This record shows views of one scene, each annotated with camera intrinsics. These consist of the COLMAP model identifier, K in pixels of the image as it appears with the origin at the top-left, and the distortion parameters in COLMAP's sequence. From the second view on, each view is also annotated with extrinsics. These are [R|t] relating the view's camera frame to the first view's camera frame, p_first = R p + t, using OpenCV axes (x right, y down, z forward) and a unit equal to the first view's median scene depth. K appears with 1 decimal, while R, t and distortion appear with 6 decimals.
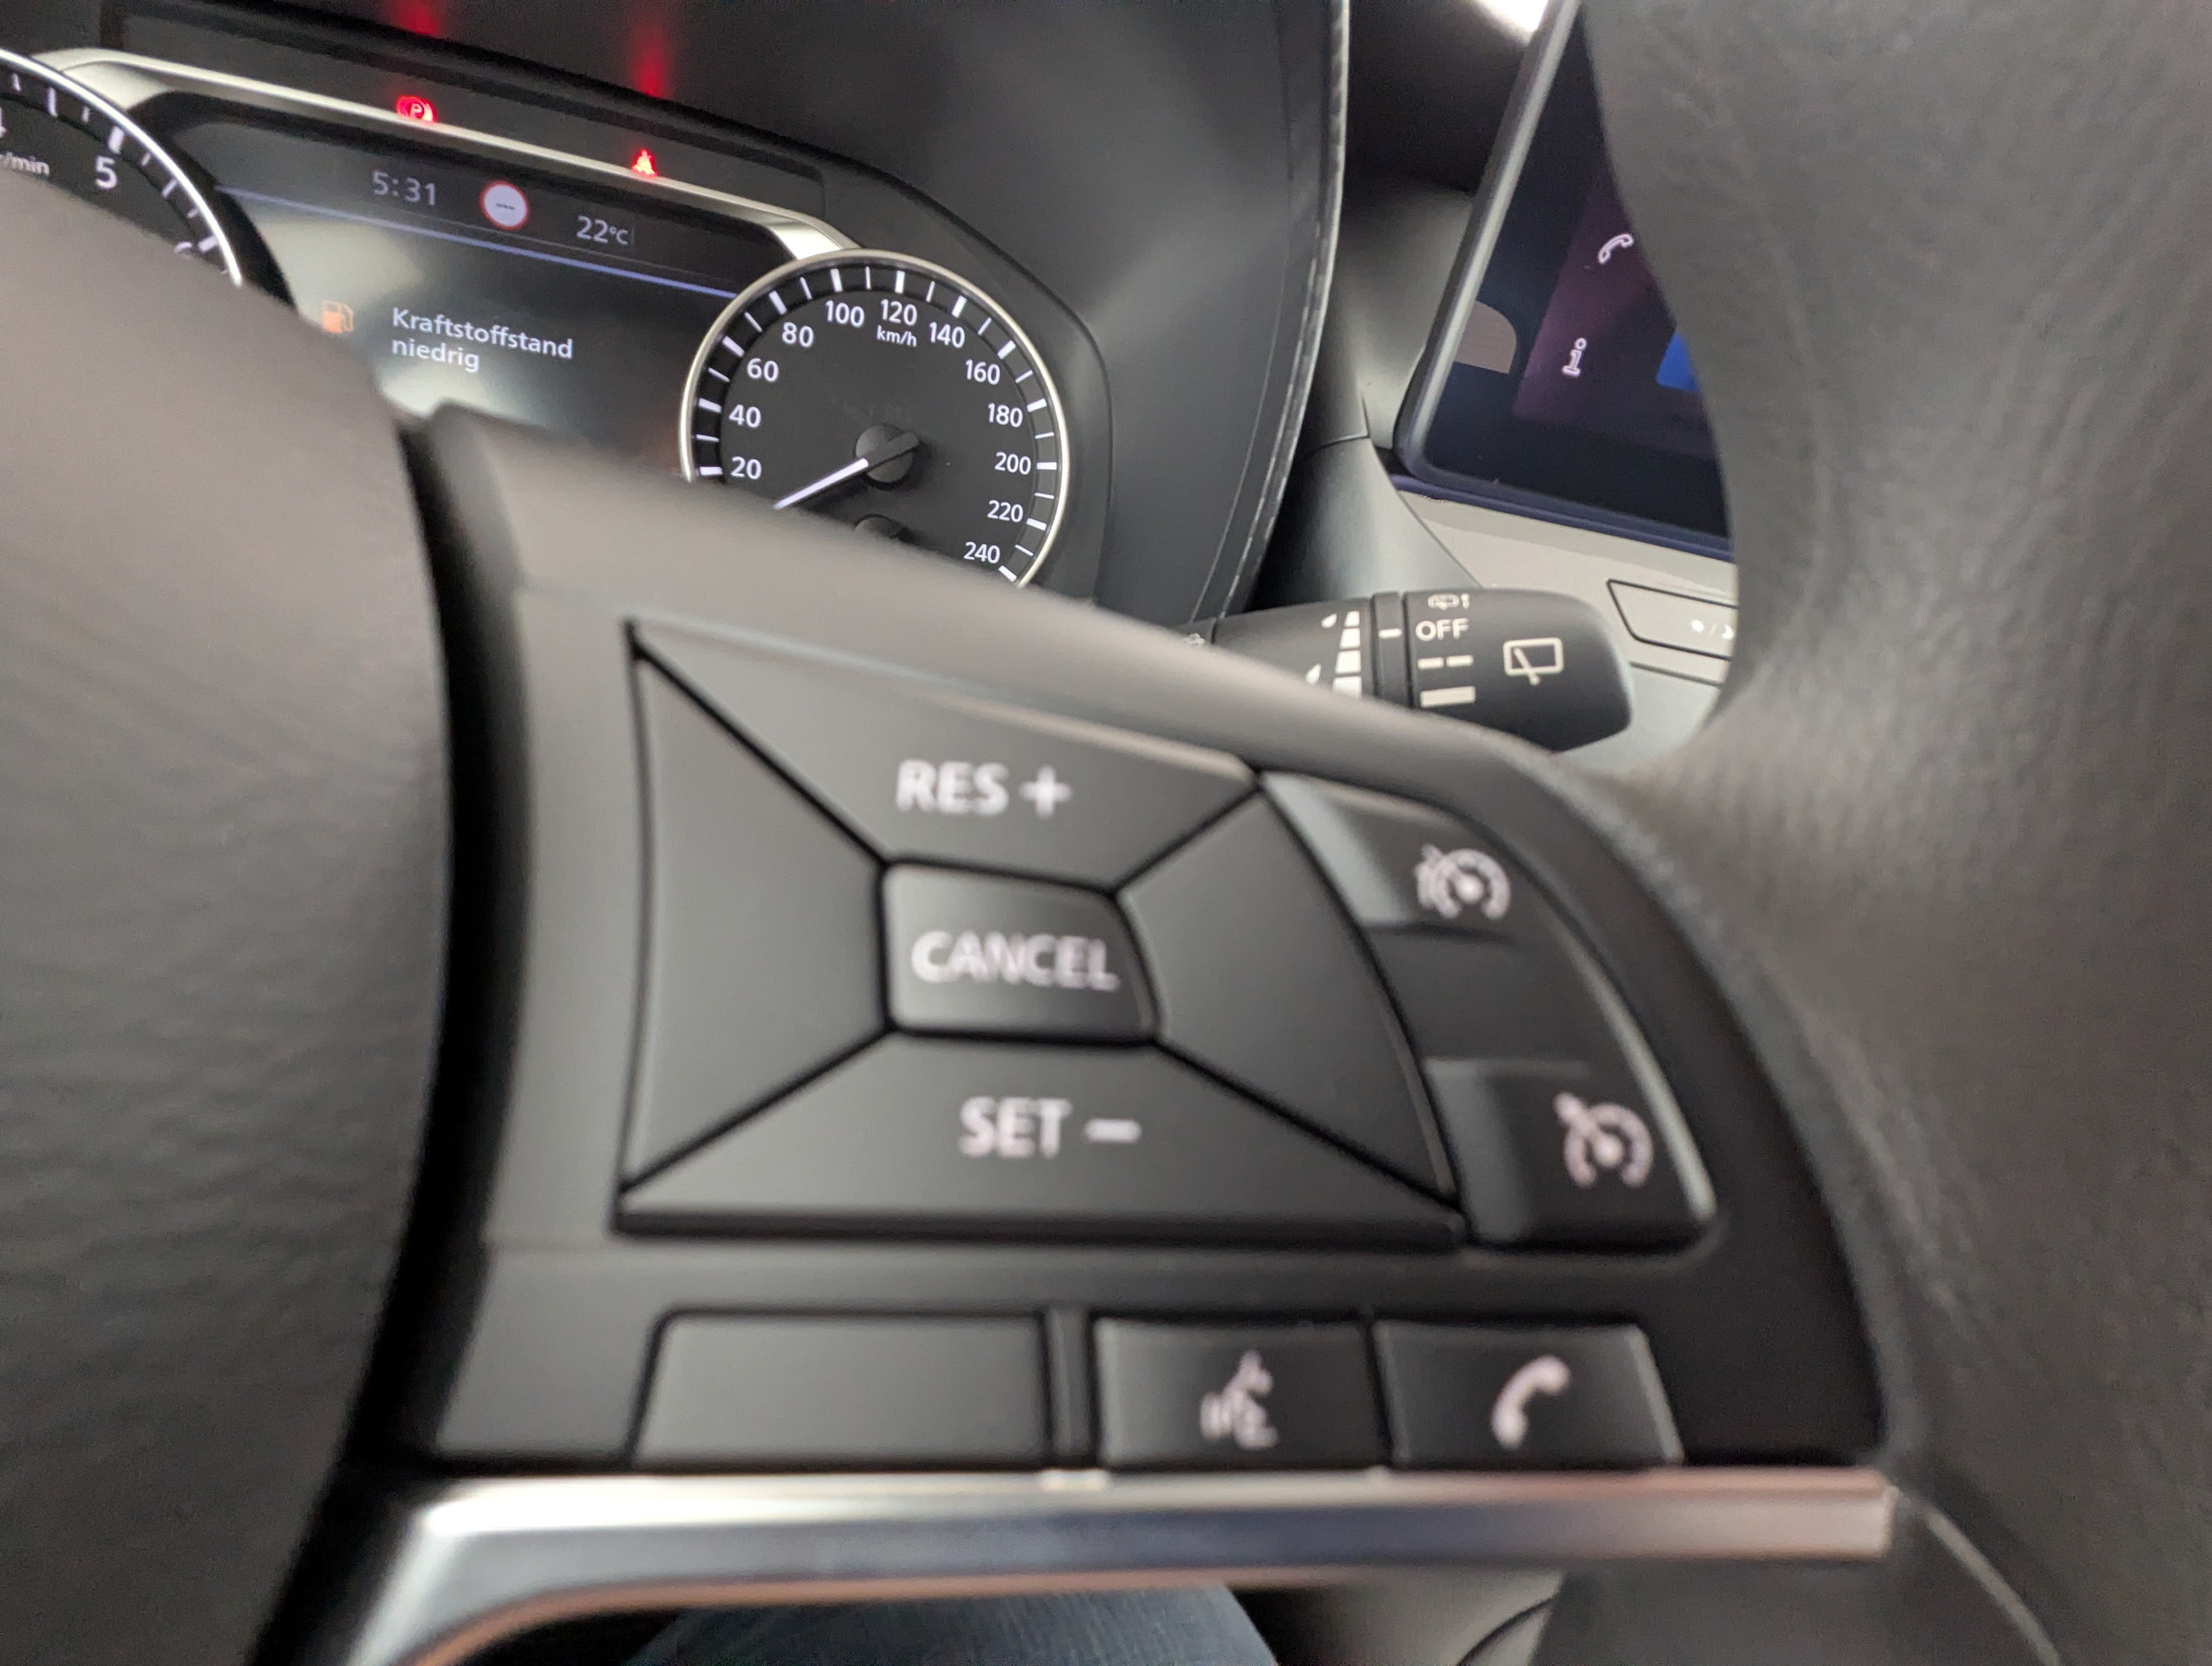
lens RADIAL K [[1016.1, 0, 1093.8], [0, 1016.1, 822.1], [0, 0, 1]] dist [0.001213, -0.000753]
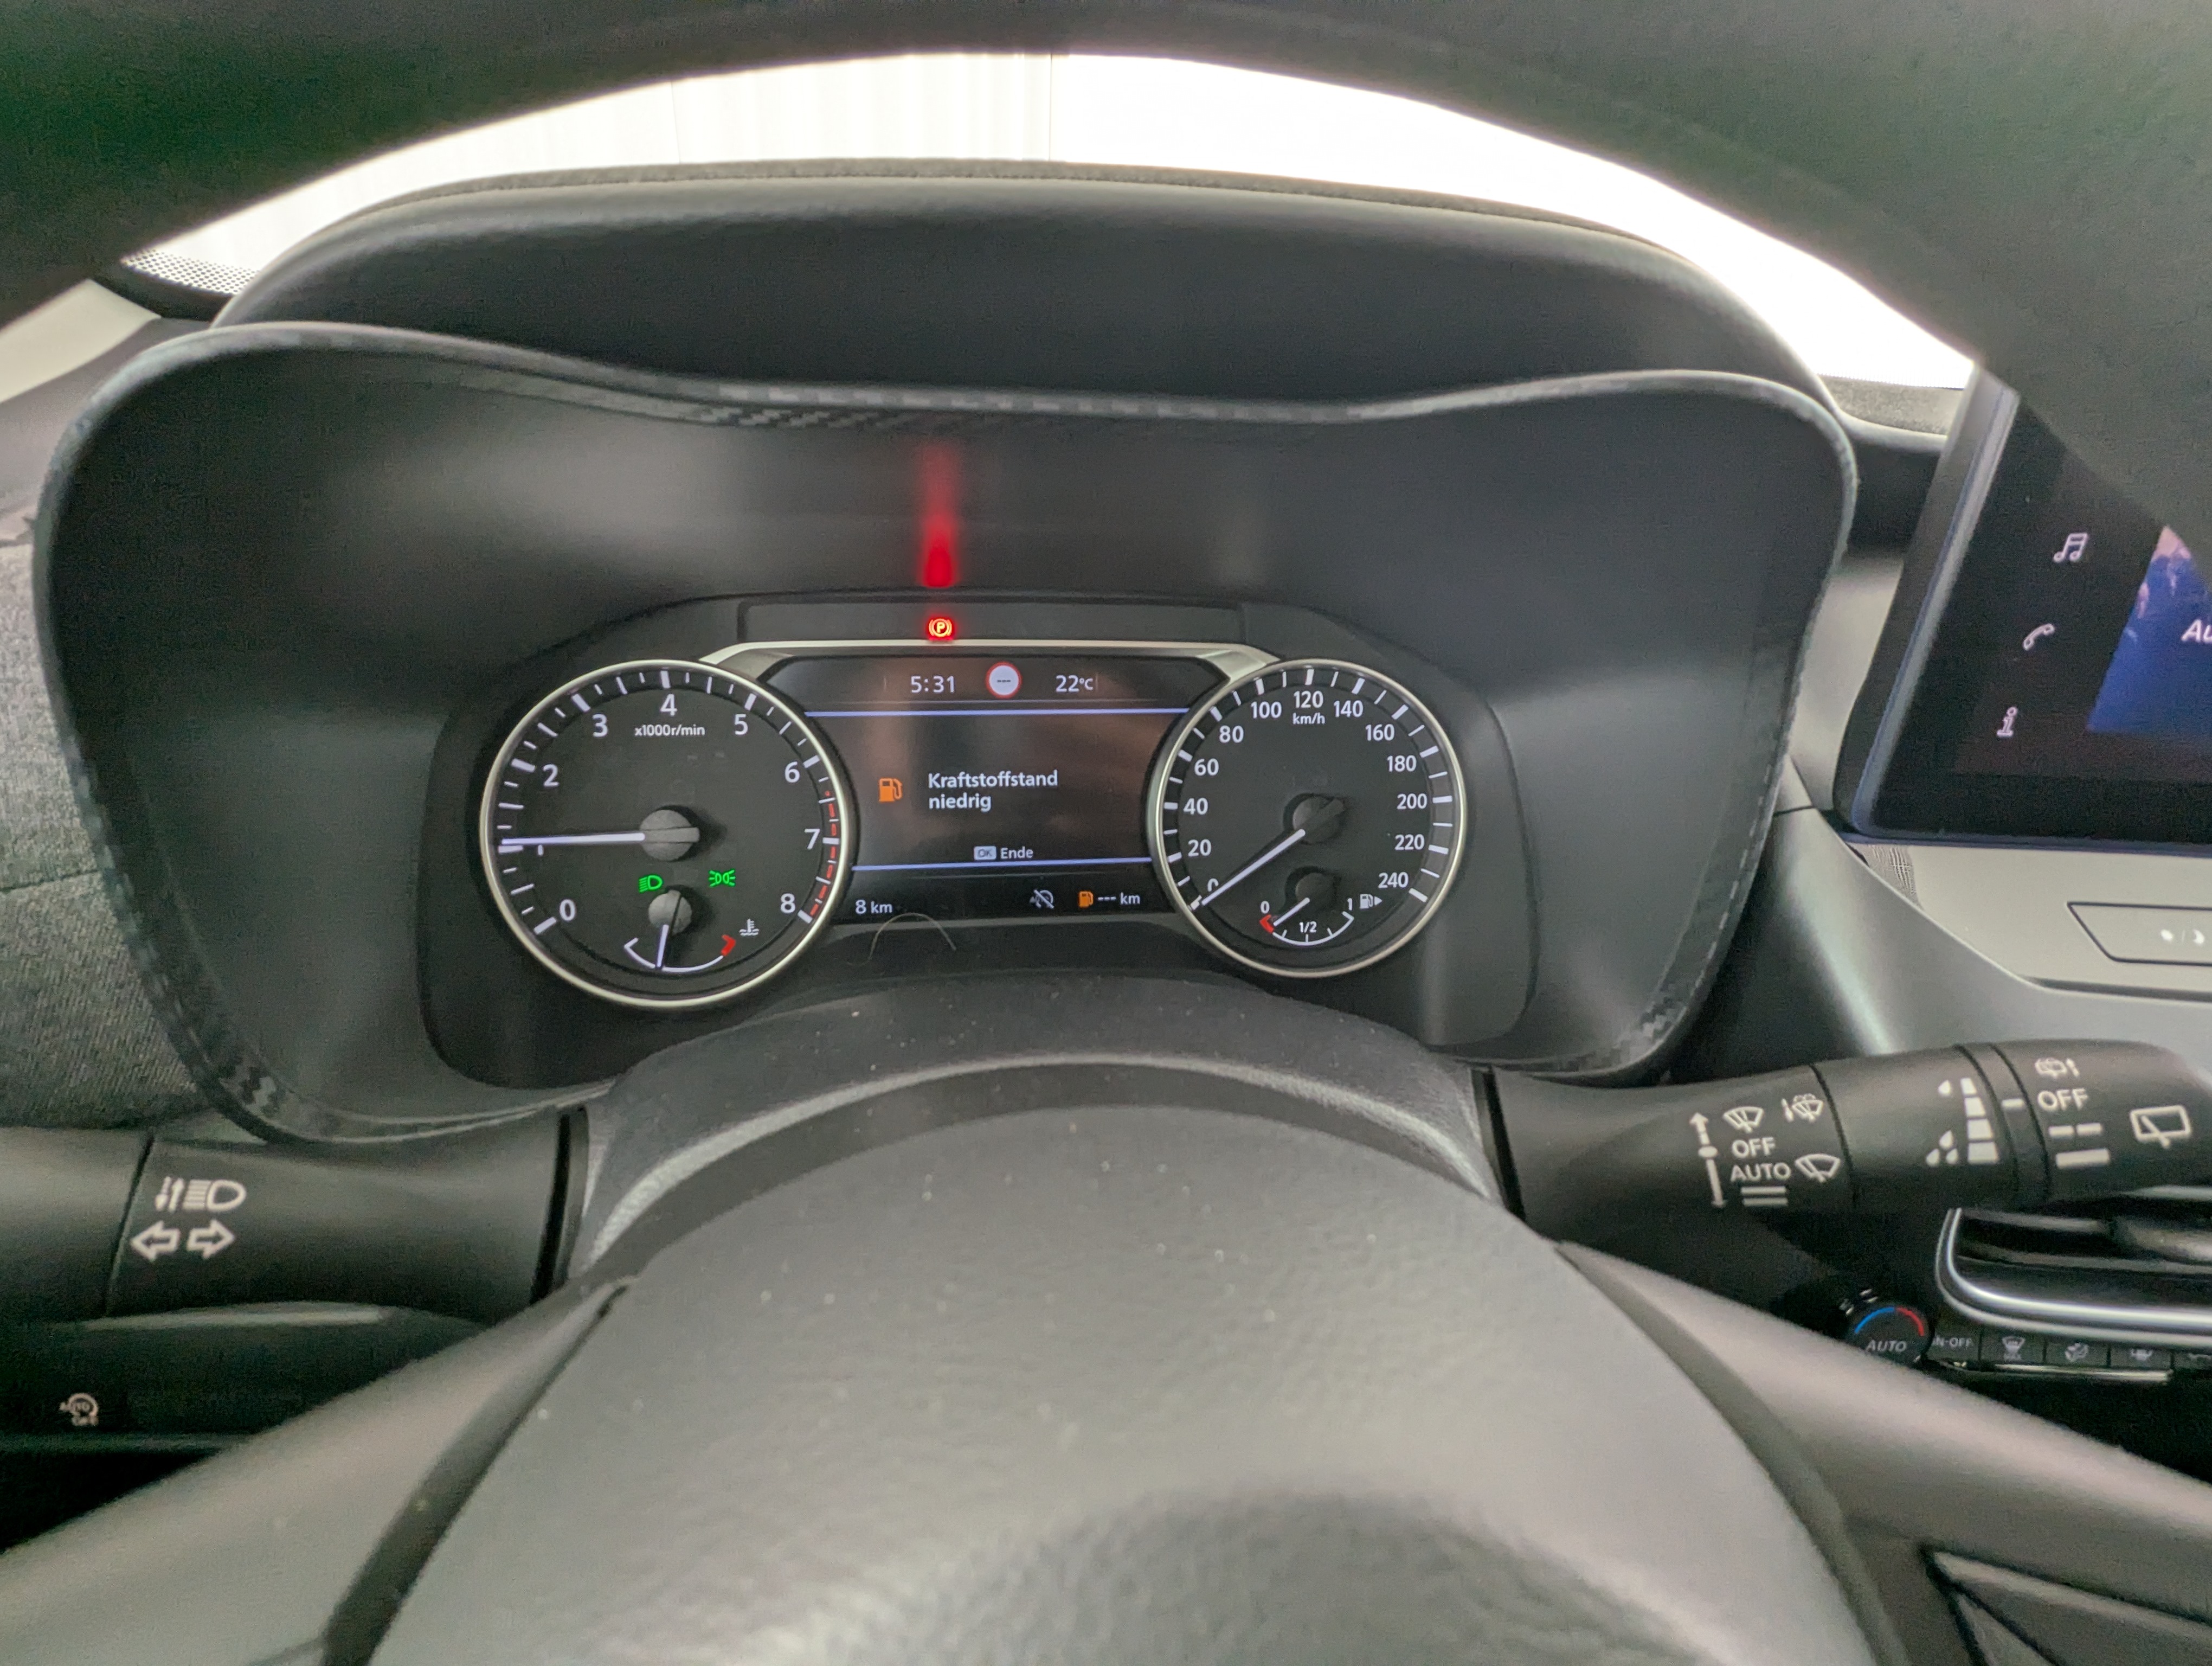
lens RADIAL K [[1016.1, 0, 1104.9], [0, 1016.1, 836.2], [0, 0, 1]] dist [0.001213, -0.000753]
pose [[0.983038, -0.128952, -0.130412, -0.307987], [0.117335, 0.988711, -0.093181, -0.276269], [0.140956, 0.076298, 0.987071, -0.200912]]
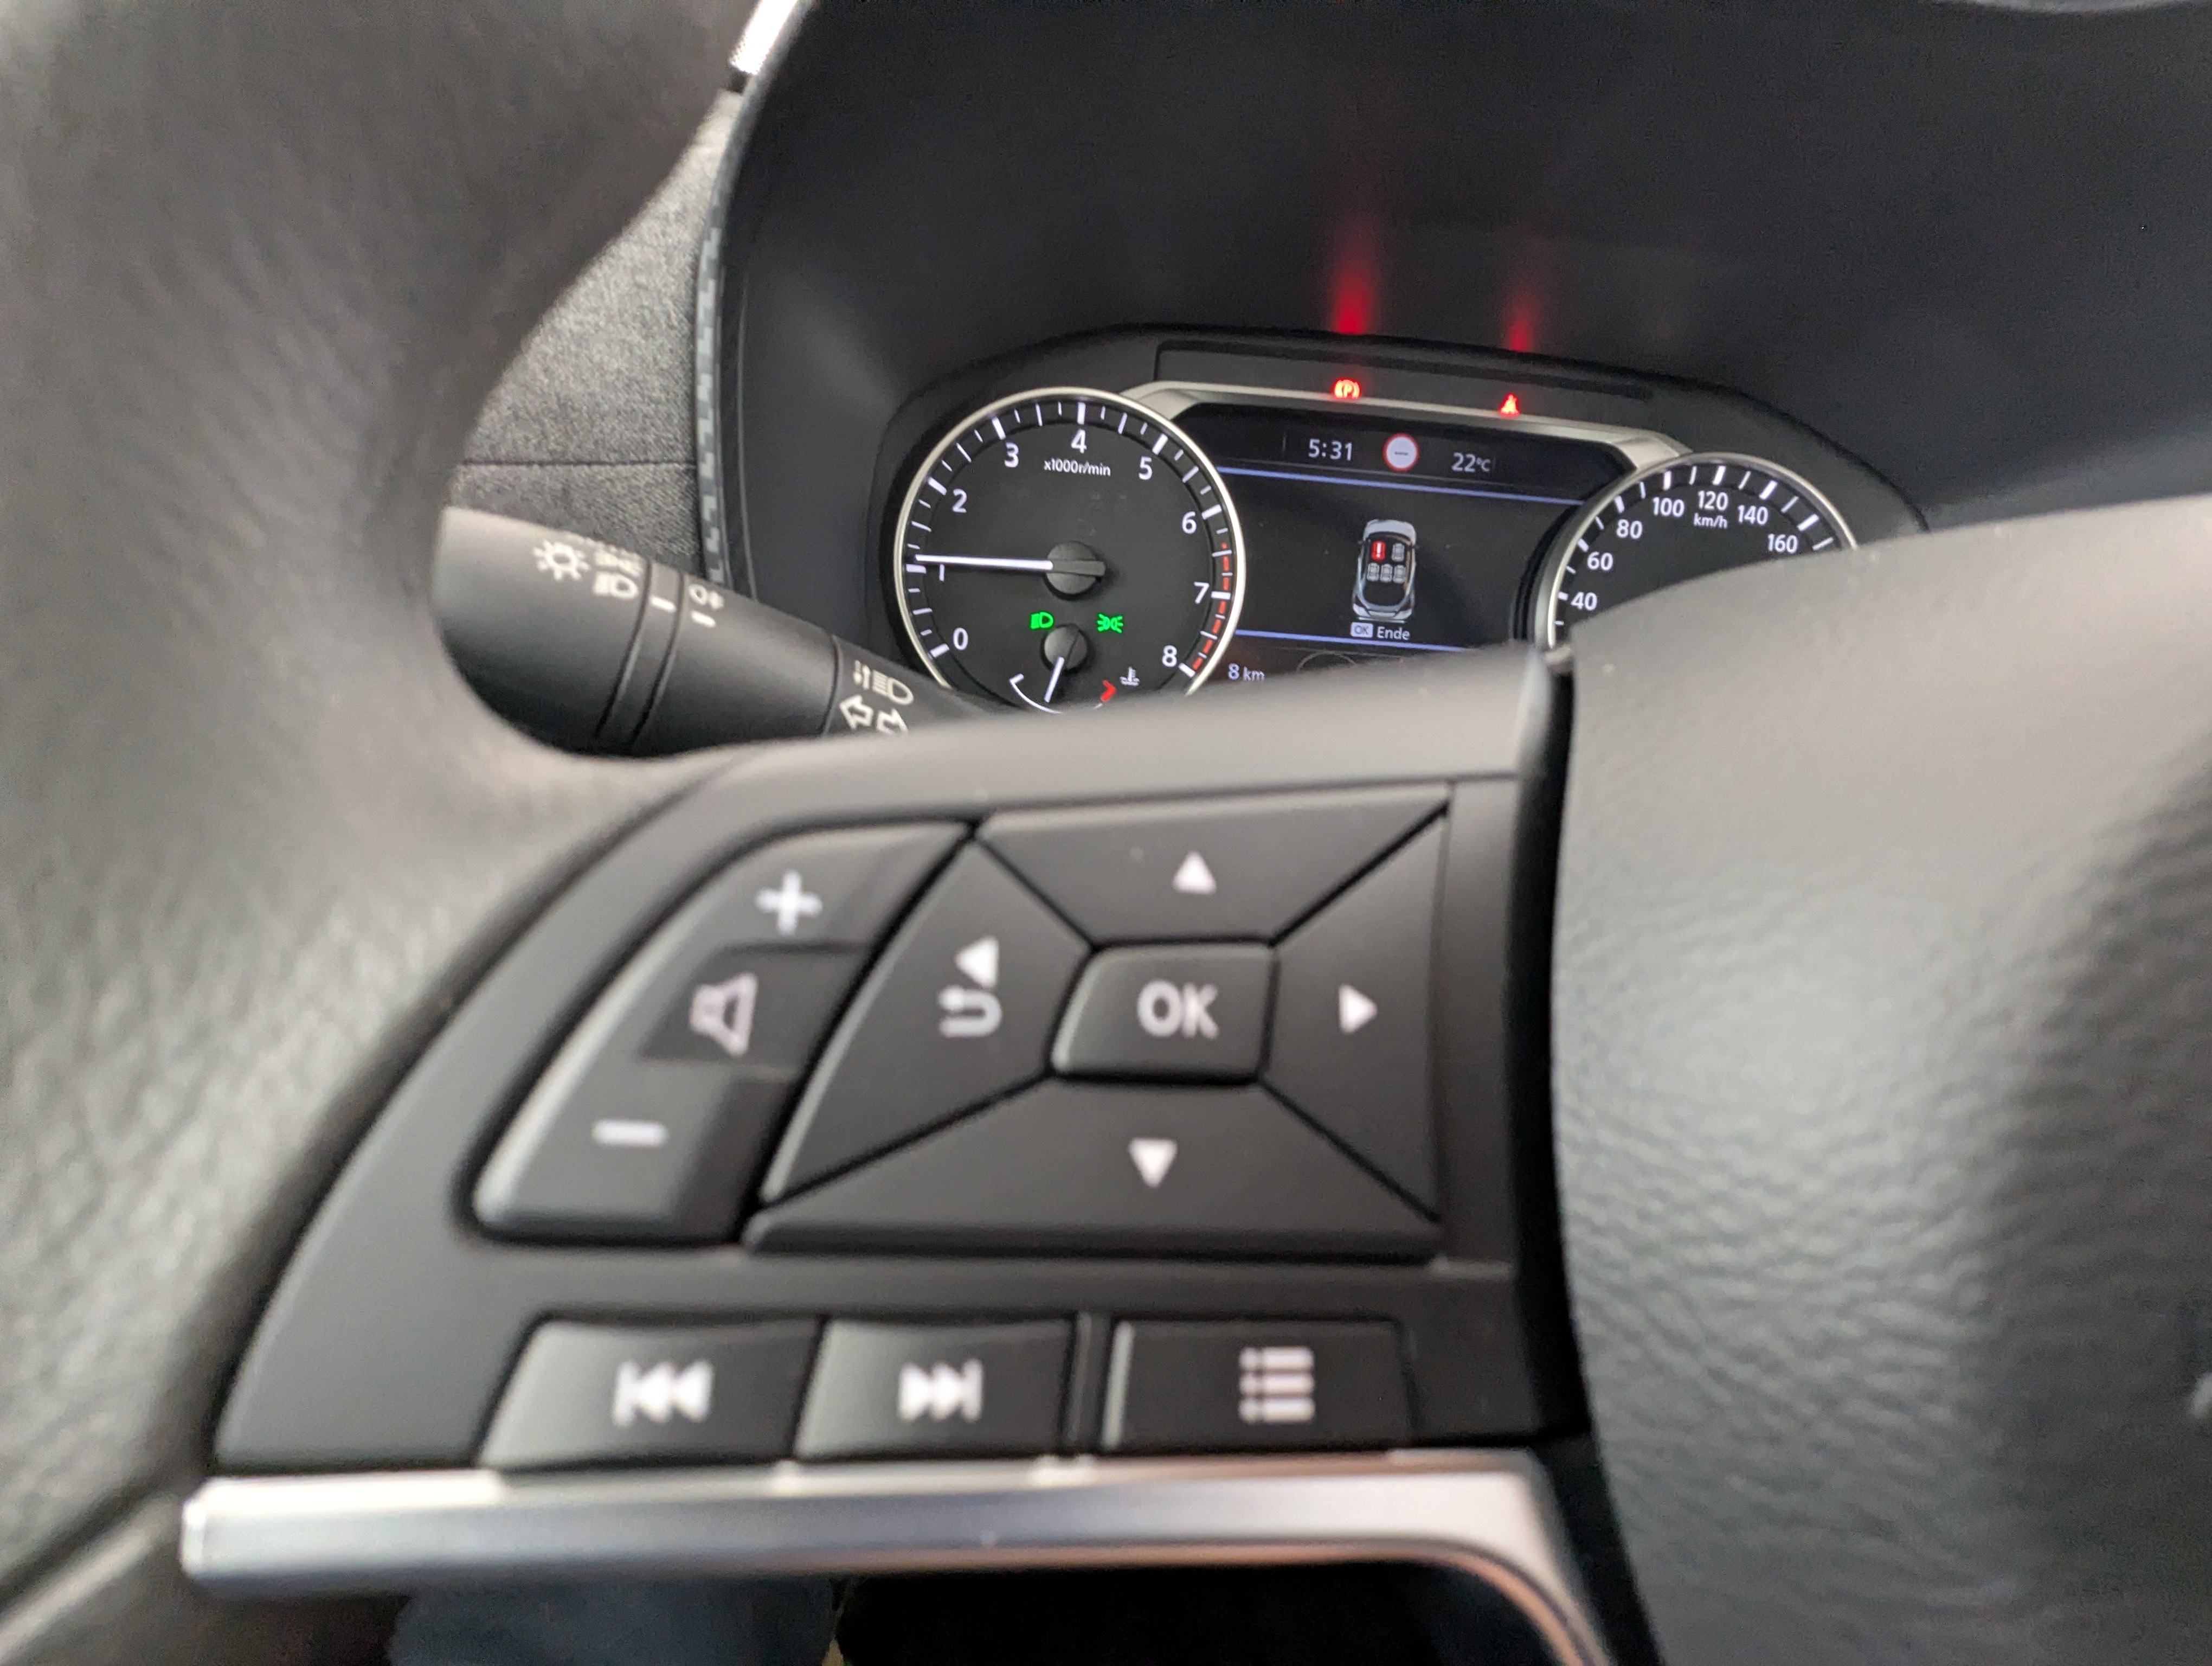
lens RADIAL K [[1016.1, 0, 1104.1], [0, 1016.1, 835.1], [0, 0, 1]] dist [0.001213, -0.000753]
pose [[0.980735, -0.036038, -0.191991, -0.692003], [0.019738, 0.996087, -0.086150, -0.046935], [0.194344, 0.080701, 0.977608, -0.225190]]
